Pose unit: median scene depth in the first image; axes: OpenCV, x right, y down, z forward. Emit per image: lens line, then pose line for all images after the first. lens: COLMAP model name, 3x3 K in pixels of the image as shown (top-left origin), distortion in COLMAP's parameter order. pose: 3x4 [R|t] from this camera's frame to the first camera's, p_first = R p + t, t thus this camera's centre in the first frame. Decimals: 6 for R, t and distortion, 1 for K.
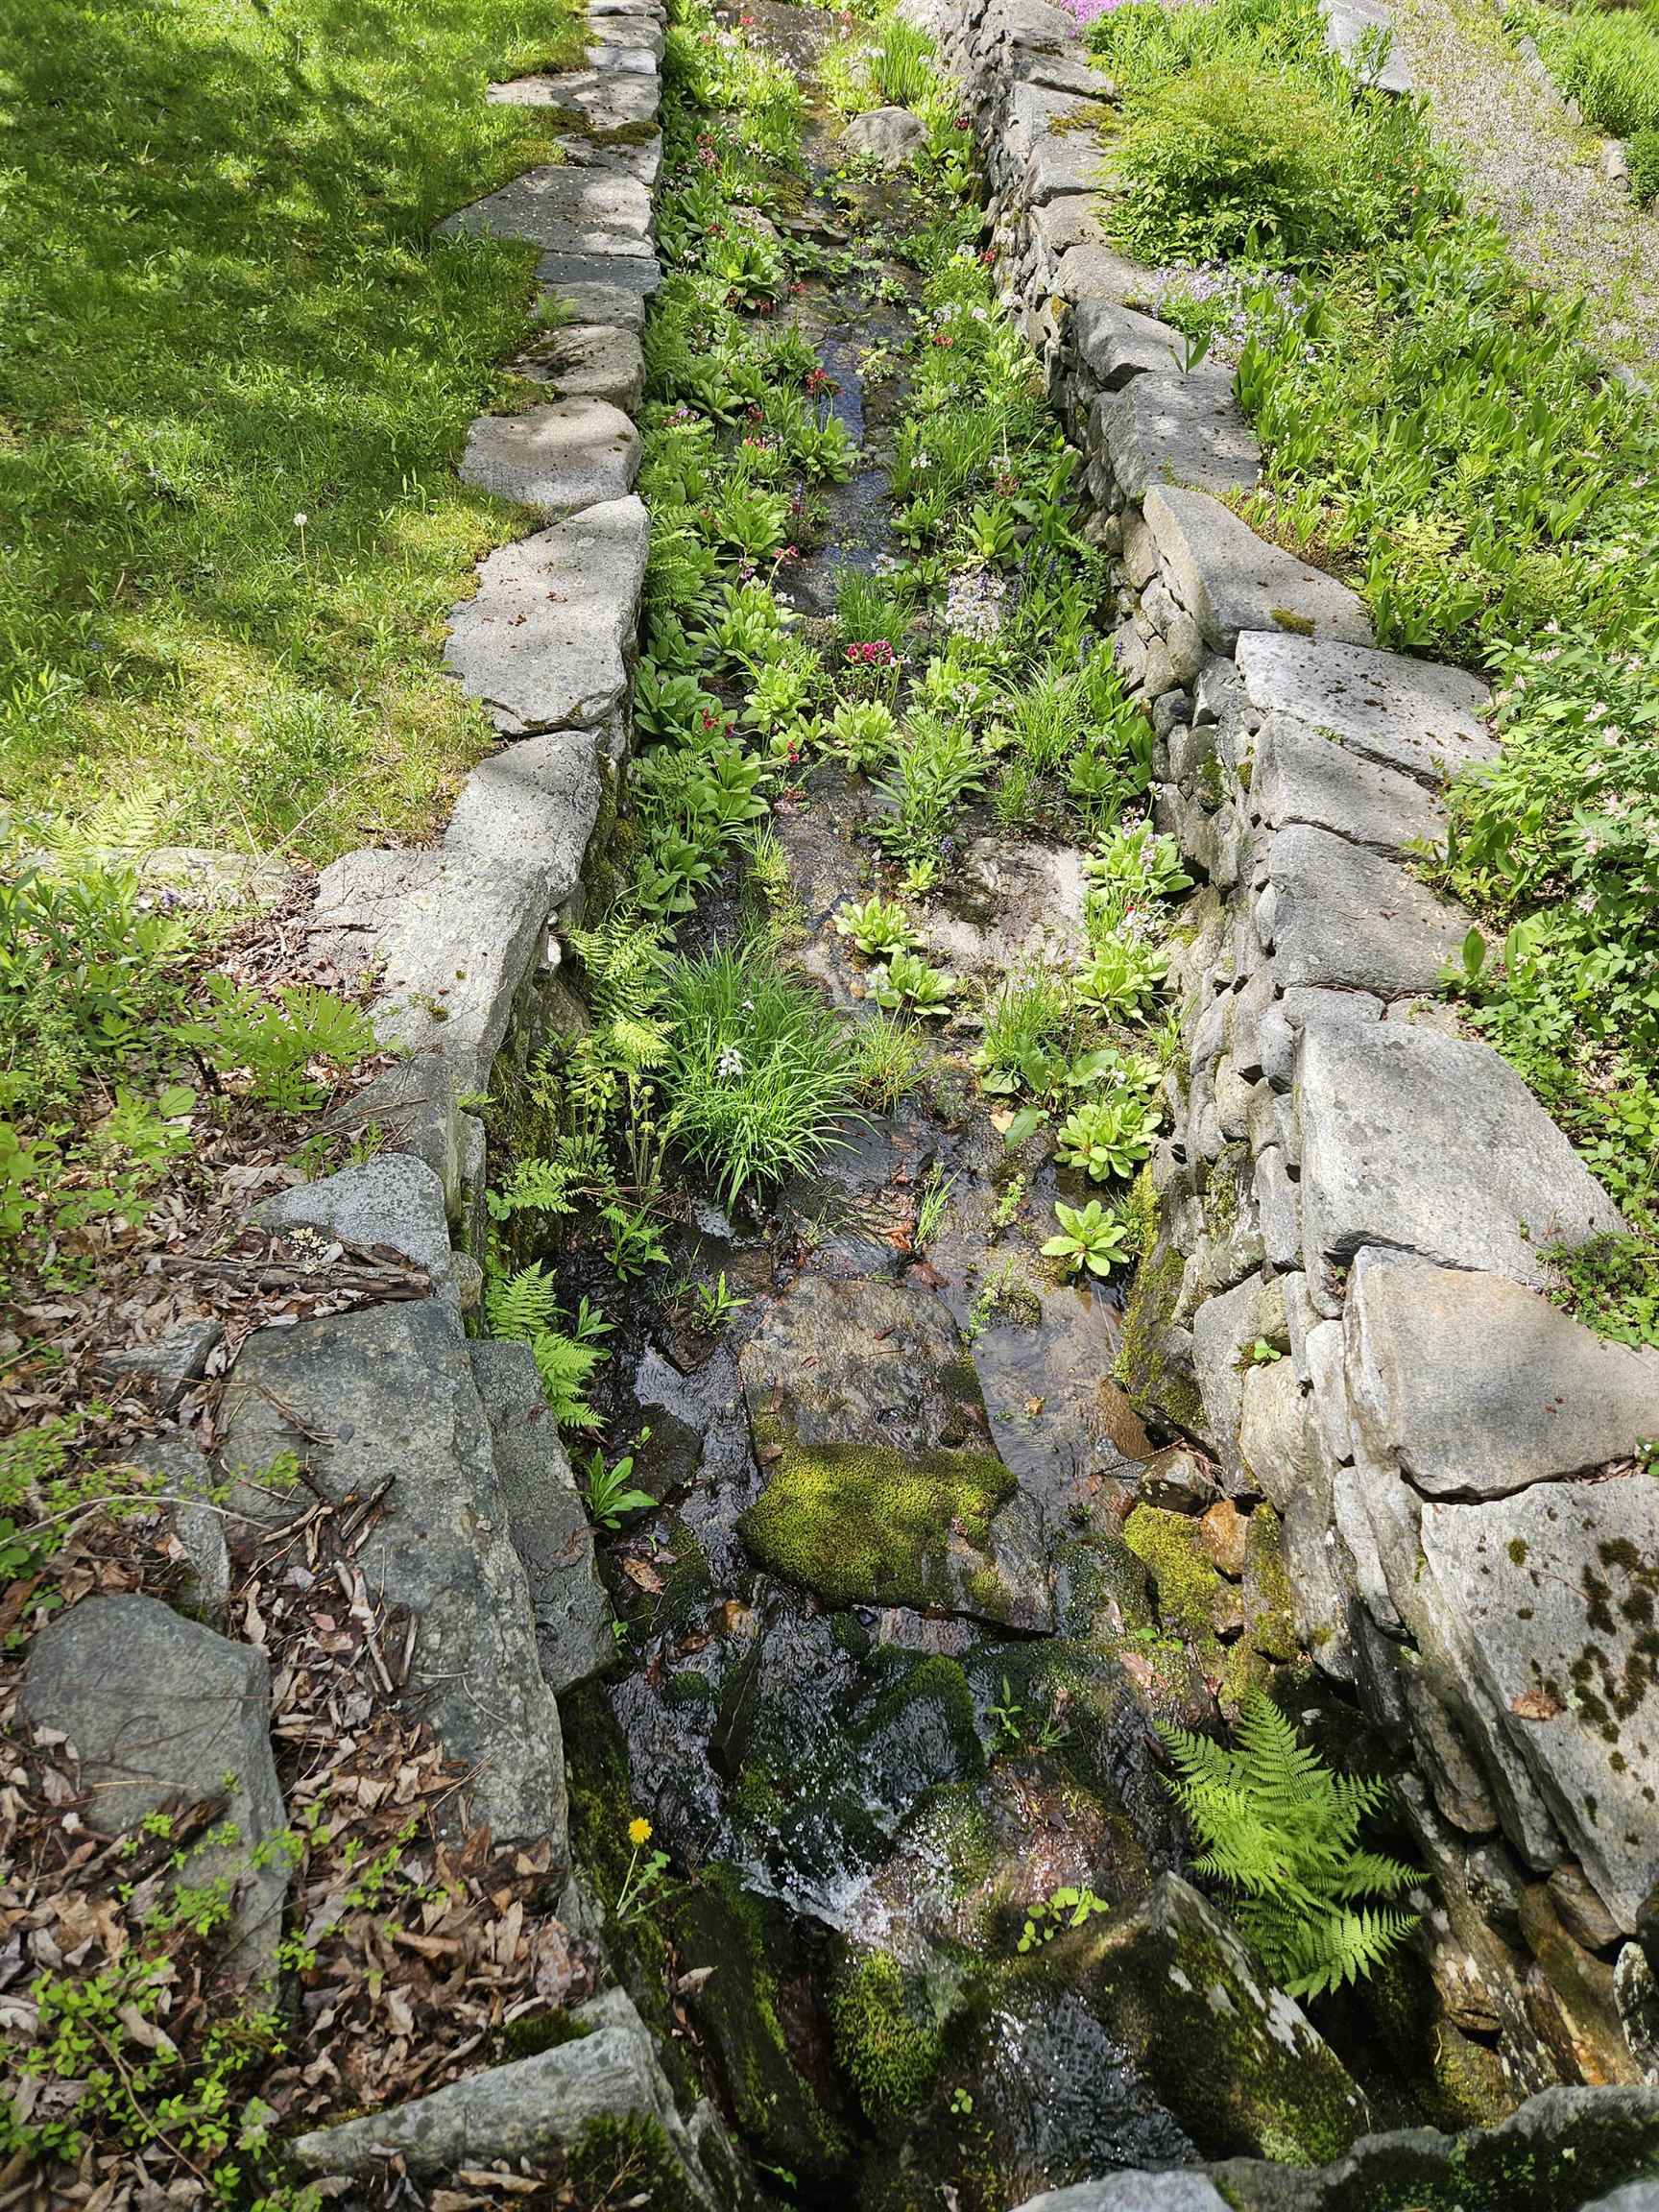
lens RADIAL K [[1514.2, 0, 819.1], [0, 1514.2, 1100.2], [0, 0, 1]] dist [0.075847, -0.058063]
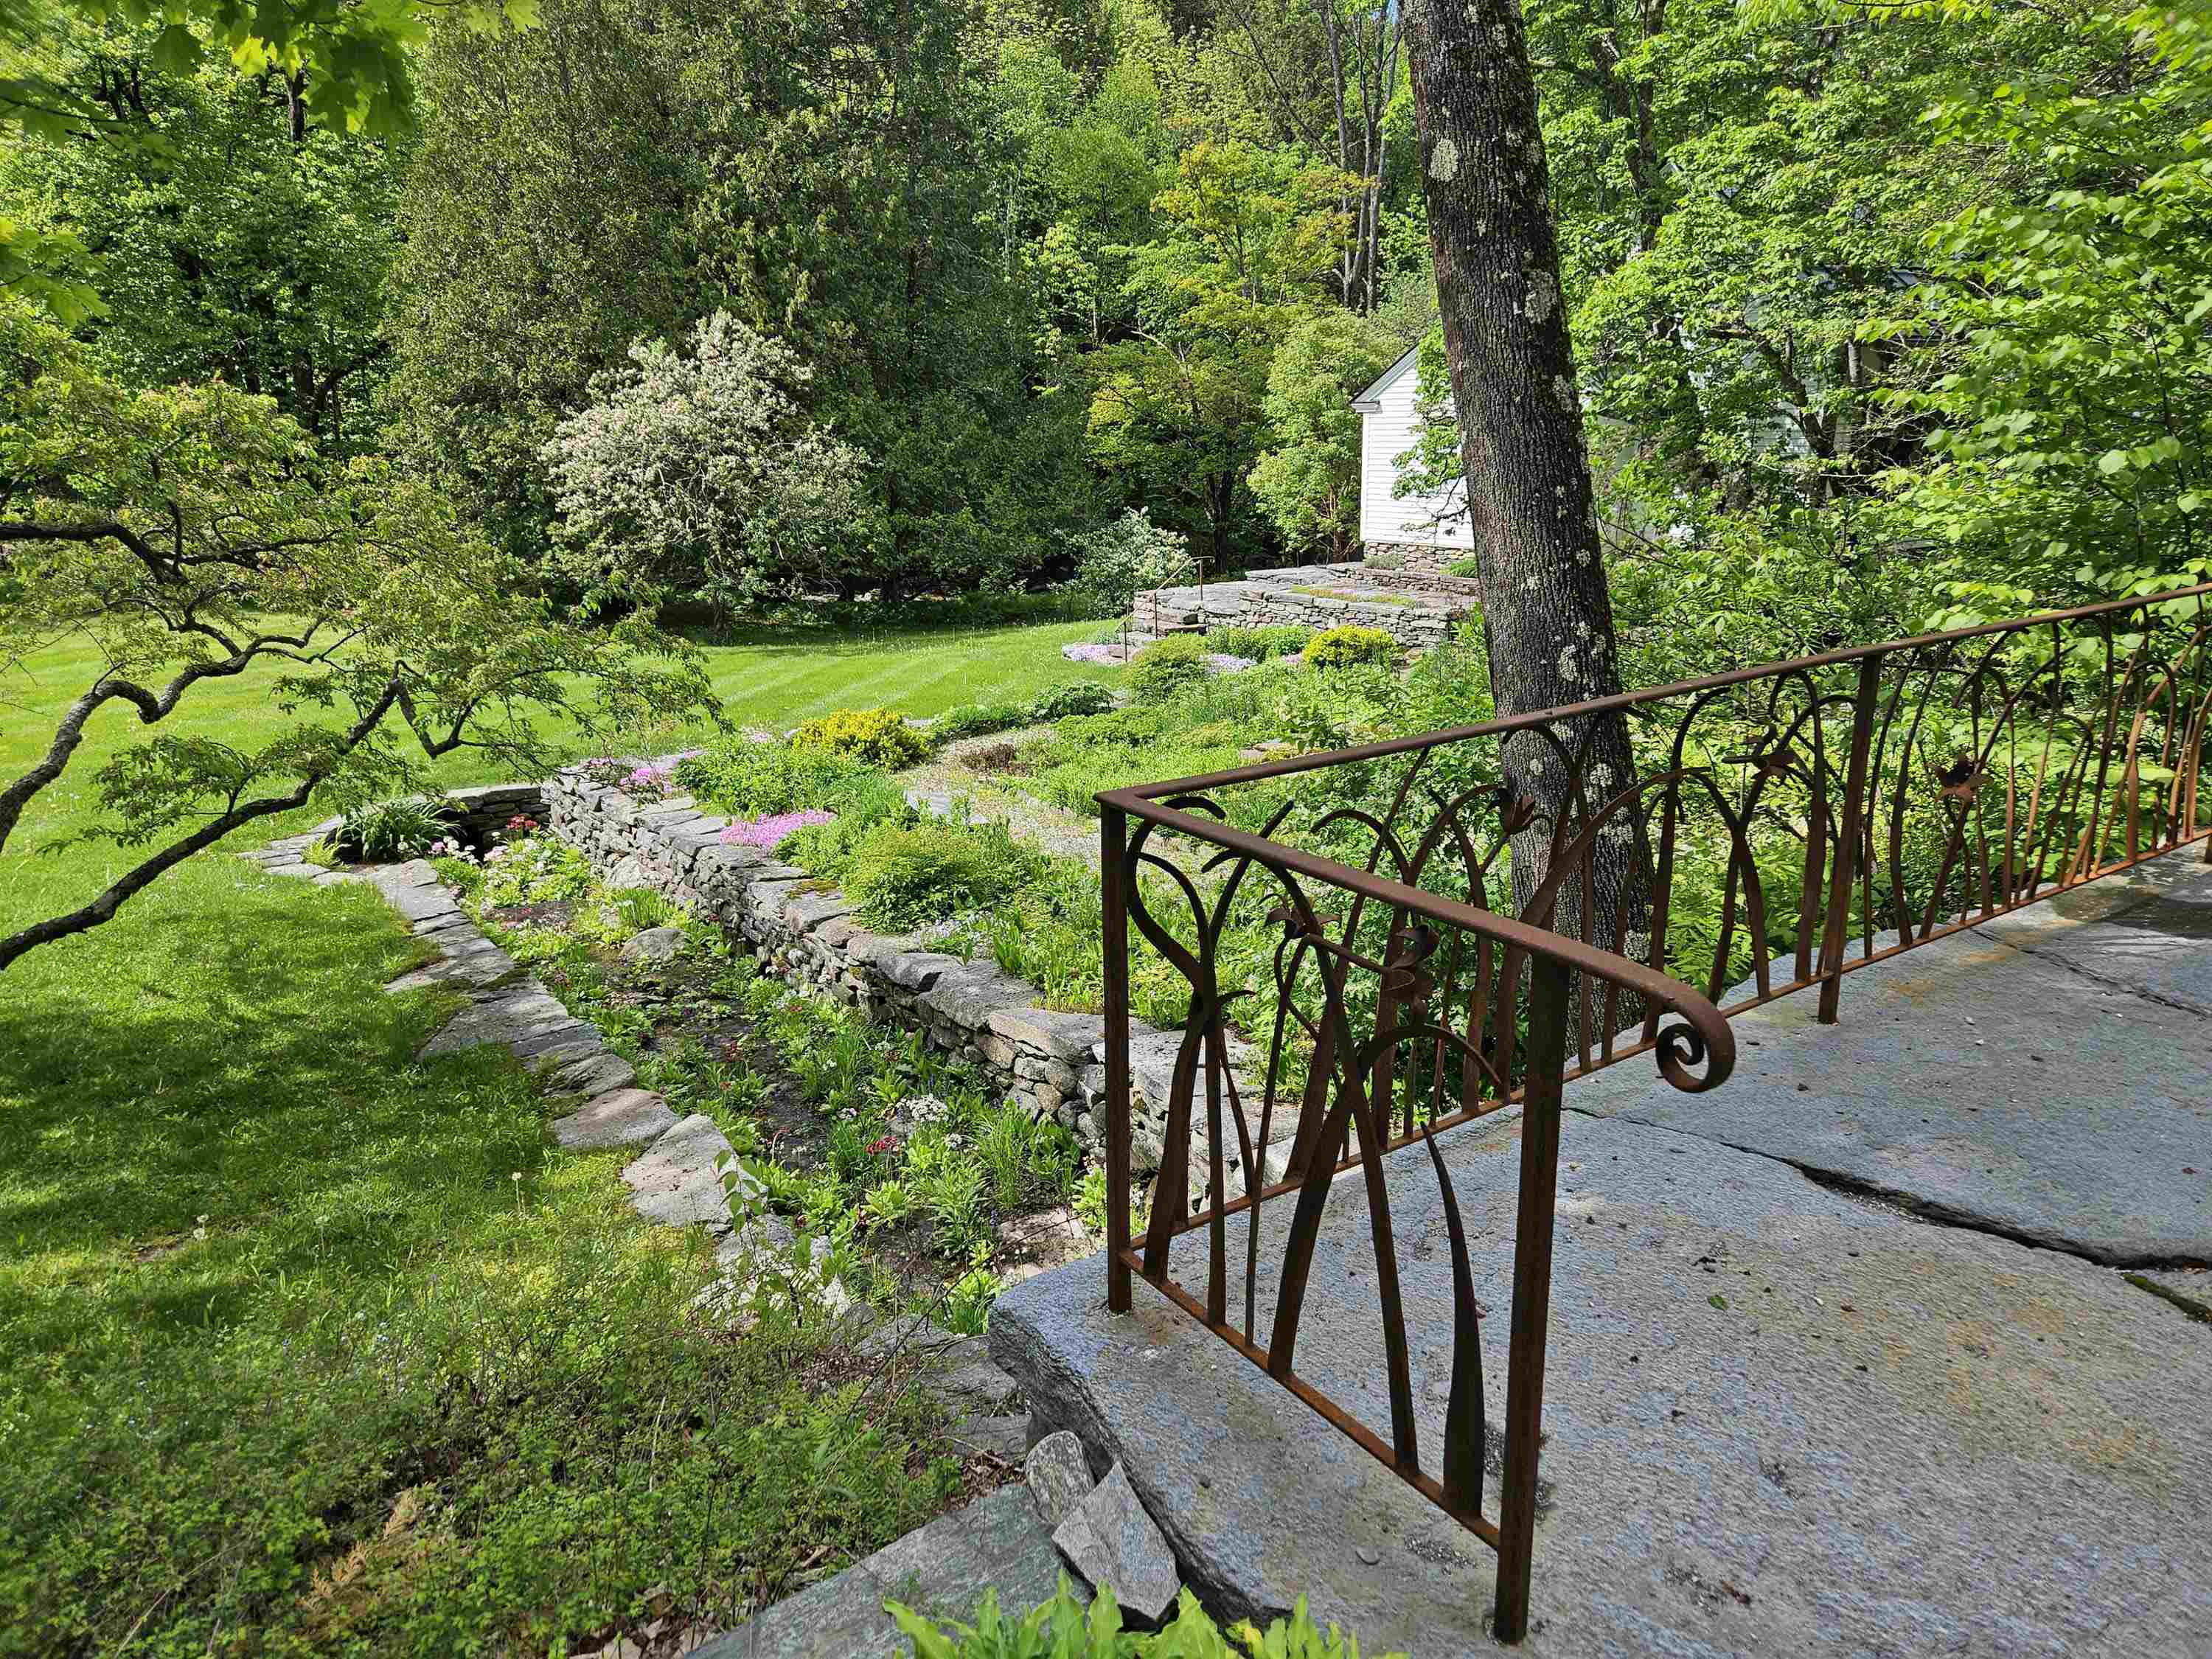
lens RADIAL K [[1514.2, 0, 1109.5], [0, 1514.2, 828.1], [0, 0, 1]] dist [0.075847, -0.058063]
pose [[0.851999, -0.245511, 0.462409, -0.323255], [0.473447, 0.738330, -0.480329, 0.250634], [-0.223484, 0.628166, 0.745293, -0.306943]]
